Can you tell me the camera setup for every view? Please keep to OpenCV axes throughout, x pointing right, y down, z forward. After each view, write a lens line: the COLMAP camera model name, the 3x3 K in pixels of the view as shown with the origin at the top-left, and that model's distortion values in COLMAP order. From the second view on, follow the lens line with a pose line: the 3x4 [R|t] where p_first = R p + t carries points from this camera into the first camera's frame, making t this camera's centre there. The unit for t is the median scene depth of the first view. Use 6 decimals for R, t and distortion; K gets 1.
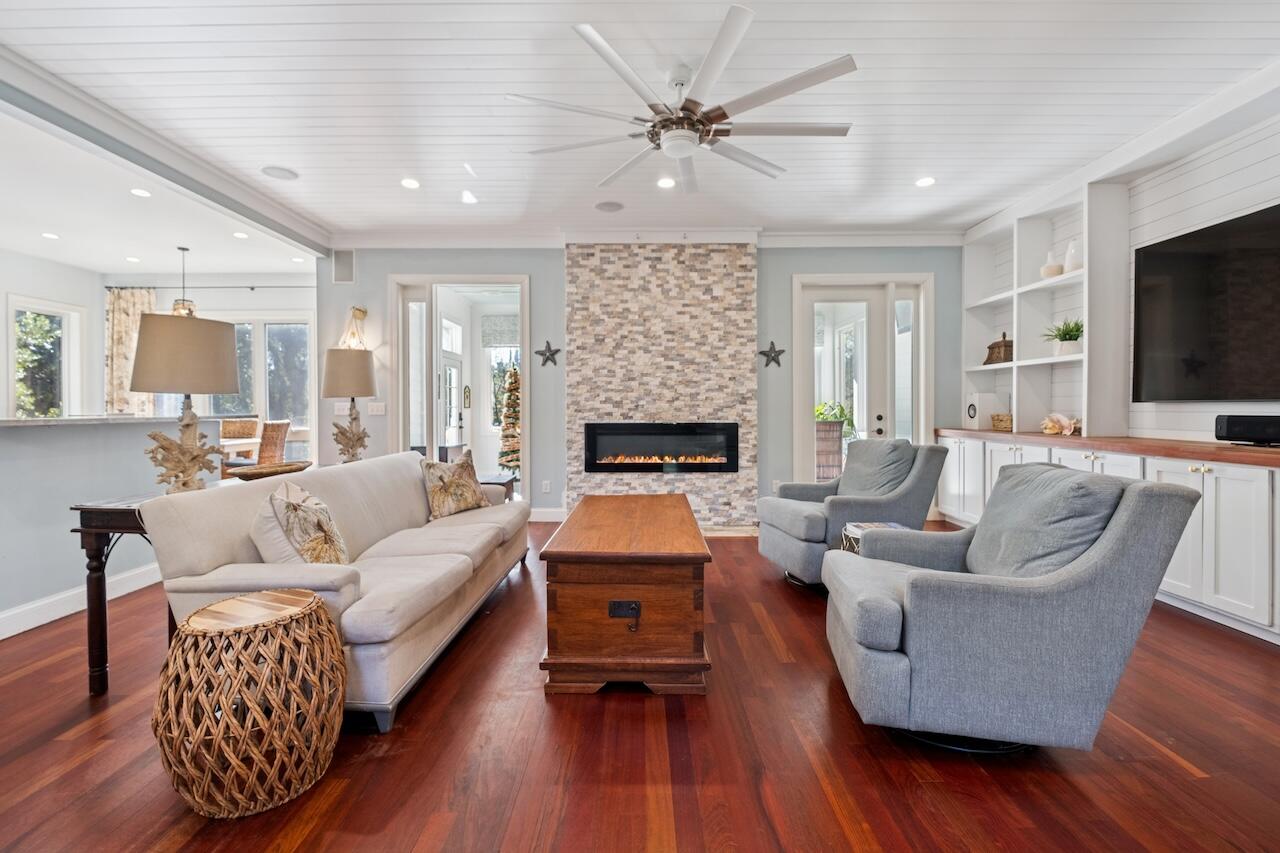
lens RADIAL K [[558.5, 0, 659.1], [0, 558.5, 414.2], [0, 0, 1]] dist [0.002403, -0.005810]
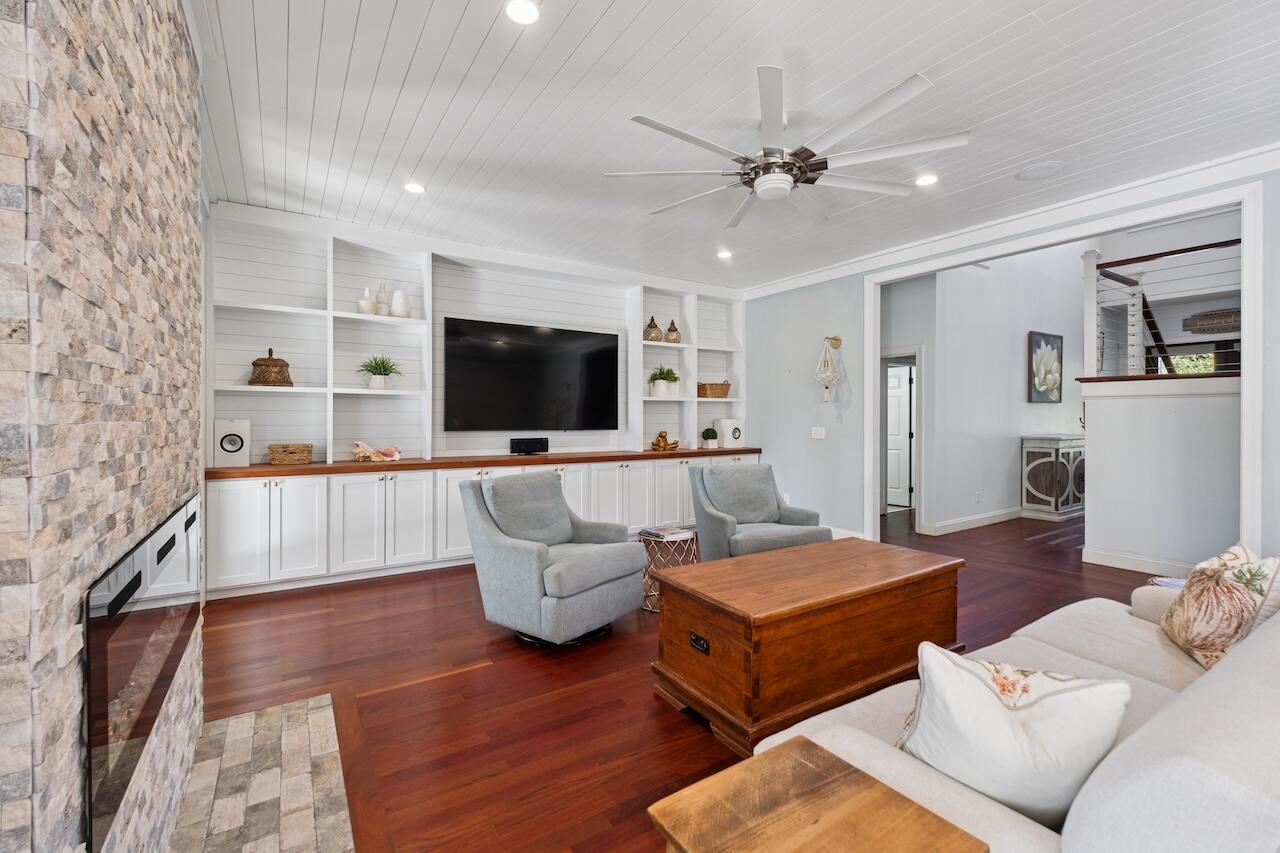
lens RADIAL K [[558.5, 0, 636.2], [0, 558.5, 417.8], [0, 0, 1]] dist [0.002403, -0.005810]
pose [[-0.539483, -0.002700, 0.841992, -0.378754], [0.002936, 0.999983, 0.005088, -0.042027], [-0.841992, 0.005217, -0.539465, 0.954928]]
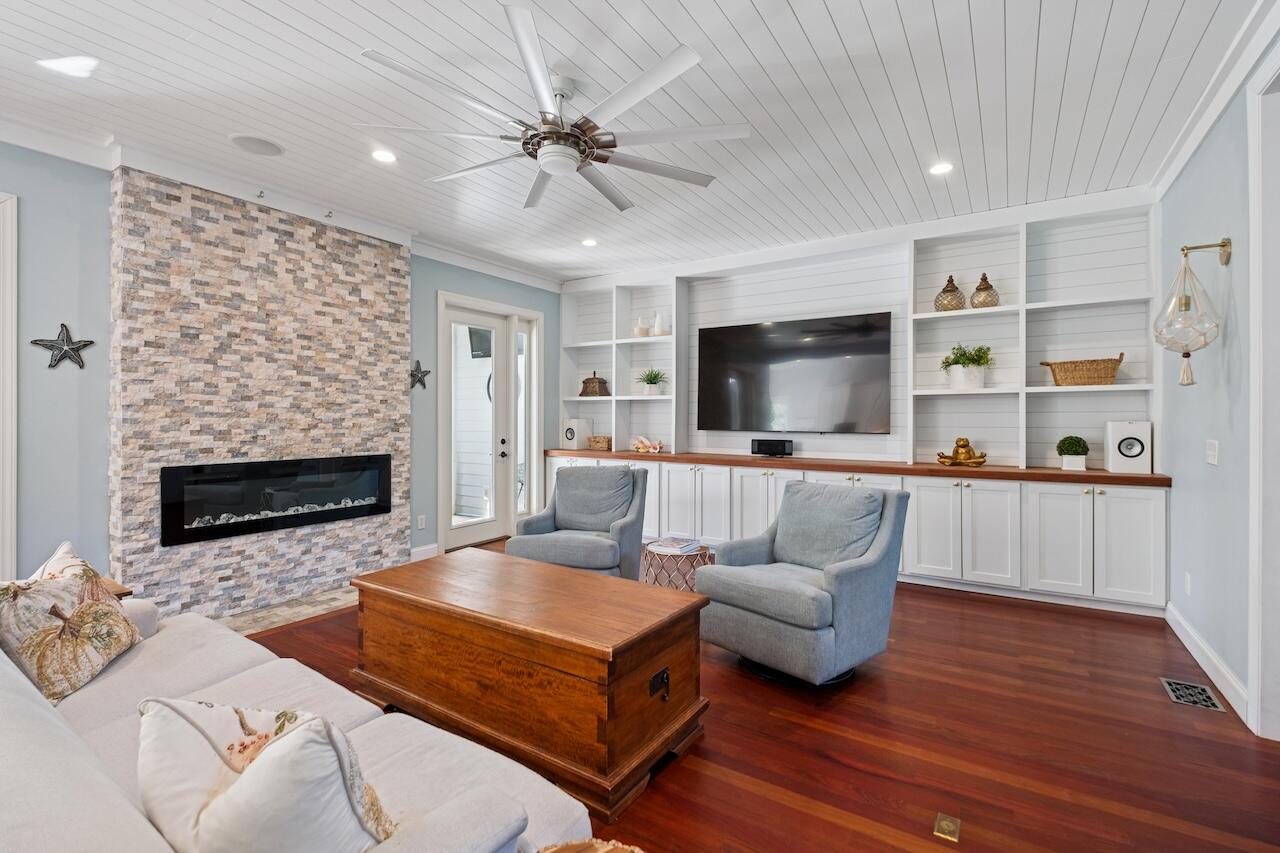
lens RADIAL K [[558.5, 0, 642.0], [0, 558.5, 418.5], [0, 0, 1]] dist [0.002403, -0.005810]
pose [[0.546867, 0.001948, 0.837217, -0.357751], [0.002113, 0.999991, -0.003707, -0.034369], [-0.837217, 0.003796, 0.546858, 0.218711]]
